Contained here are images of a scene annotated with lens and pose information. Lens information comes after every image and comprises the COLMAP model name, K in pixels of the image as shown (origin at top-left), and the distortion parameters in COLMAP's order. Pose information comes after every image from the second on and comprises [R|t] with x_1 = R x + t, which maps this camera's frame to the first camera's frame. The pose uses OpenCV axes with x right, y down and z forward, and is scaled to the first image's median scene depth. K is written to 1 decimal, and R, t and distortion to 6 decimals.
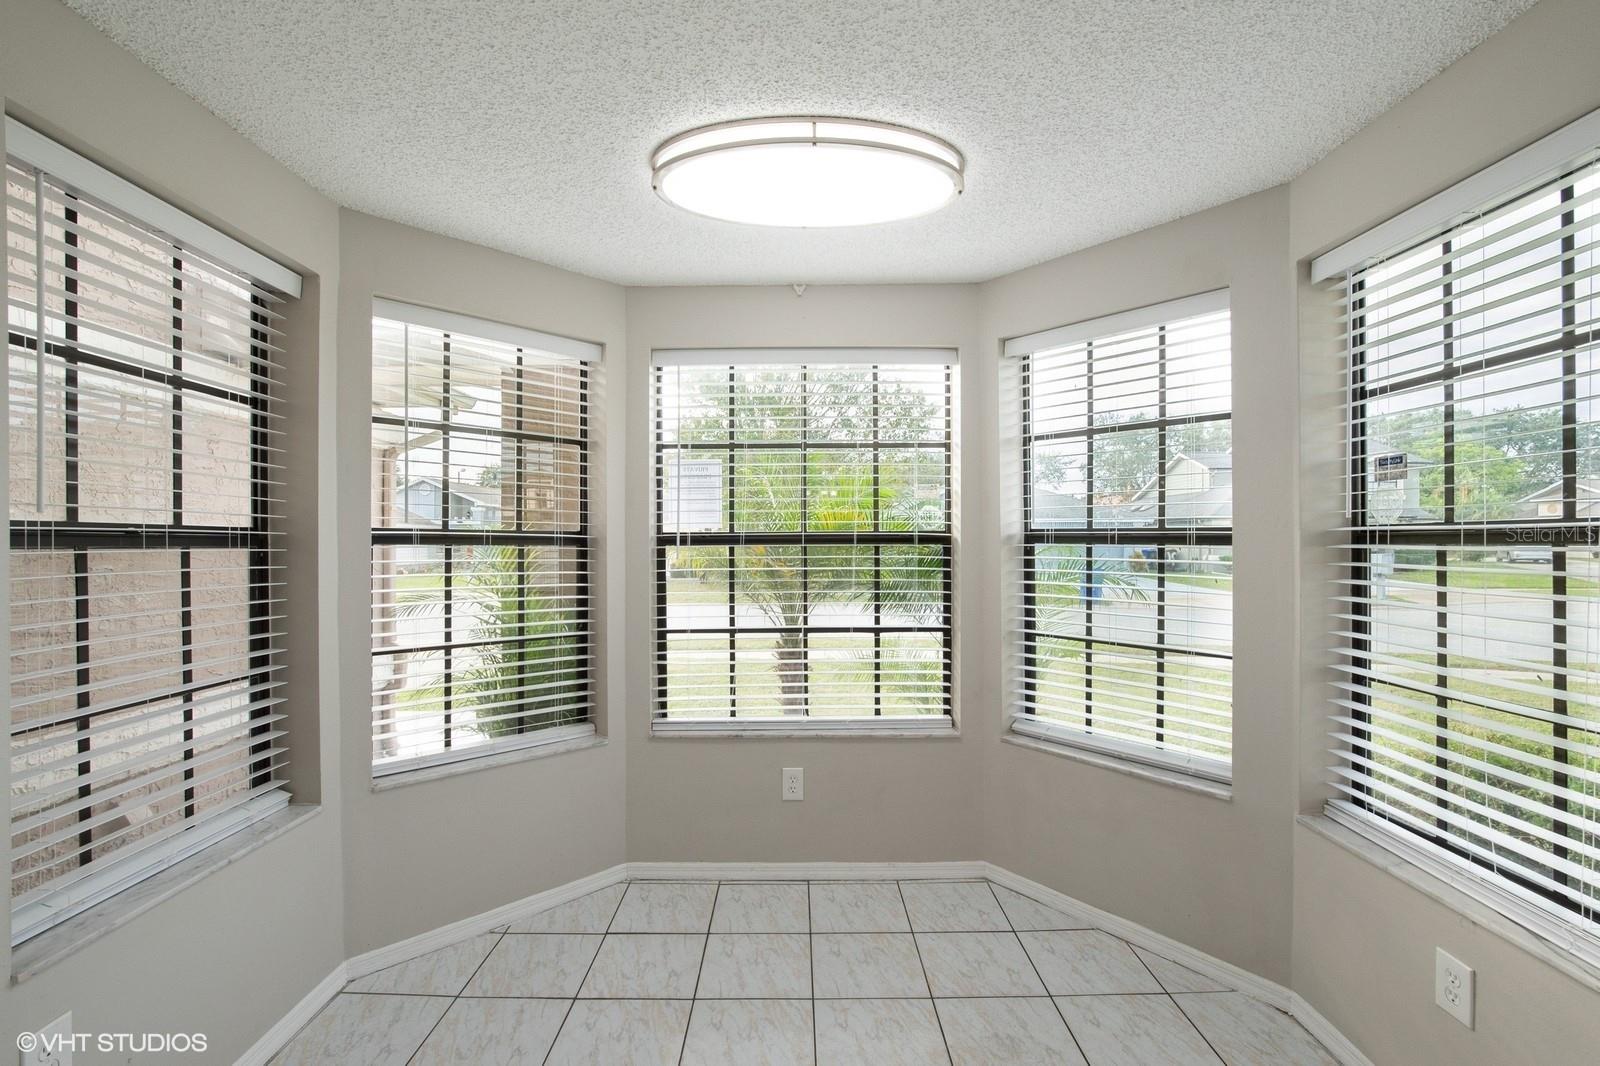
lens RADIAL K [[703.8, 0, 792.2], [0, 703.8, 532.0], [0, 0, 1]] dist [-0.020450, 0.004322]
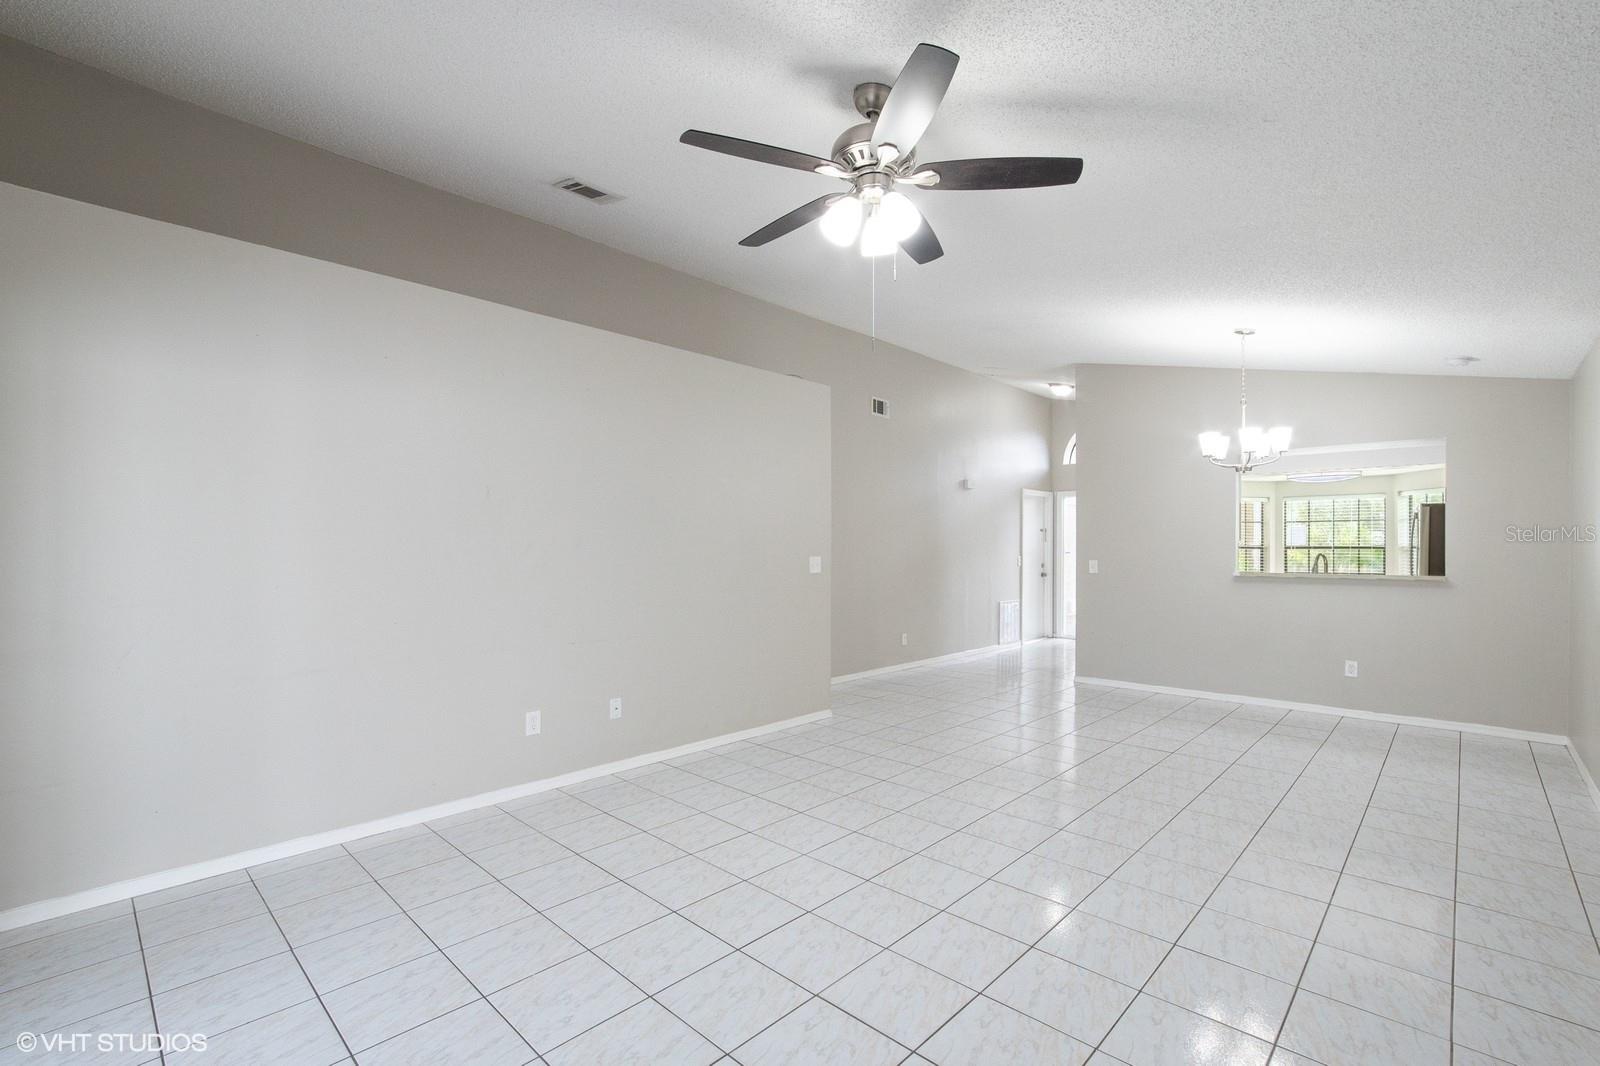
lens RADIAL K [[703.8, 0, 815.0], [0, 703.8, 542.8], [0, 0, 1]] dist [-0.020450, 0.004322]
pose [[0.738764, -0.002965, -0.673957, 0.415966], [-0.002682, 0.999969, -0.007339, 0.018257], [0.673958, 0.007229, 0.738734, -3.078732]]
